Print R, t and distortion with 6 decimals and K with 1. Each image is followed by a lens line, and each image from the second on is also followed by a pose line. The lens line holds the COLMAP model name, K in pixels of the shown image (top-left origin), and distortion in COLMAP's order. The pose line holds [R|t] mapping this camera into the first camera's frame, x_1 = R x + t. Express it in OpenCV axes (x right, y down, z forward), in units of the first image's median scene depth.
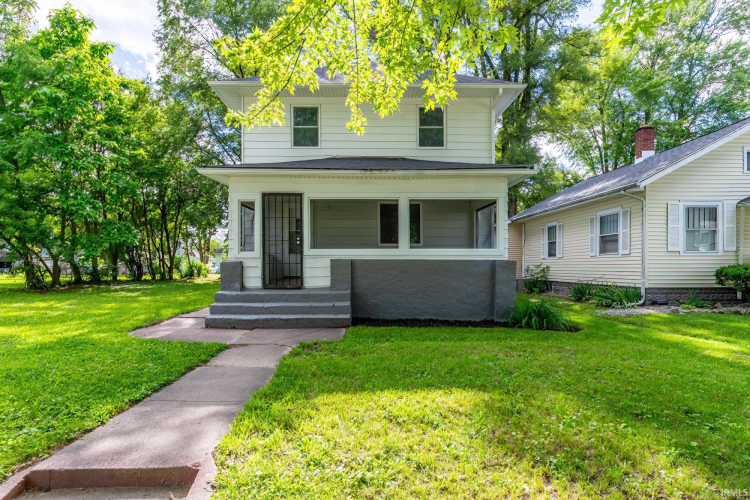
lens RADIAL K [[367.0, 0, 374.7], [0, 367.0, 272.2], [0, 0, 1]] dist [0.000213, -0.000286]
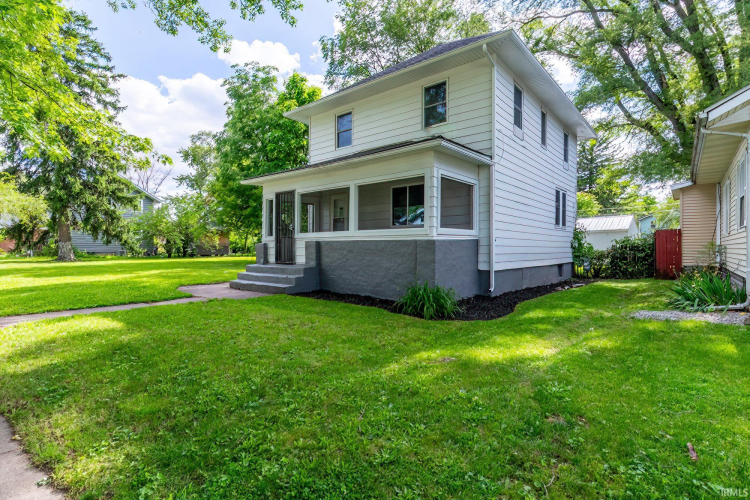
lens RADIAL K [[362.7, 0, 377.5], [0, 362.7, 249.0], [0, 0, 1]] dist [-0.000382, -0.000601]
pose [[0.771699, 0.000070, -0.635988, 0.836125], [-0.006706, 0.999945, -0.008027, -0.000374], [0.635952, 0.010460, 0.771657, 0.204675]]
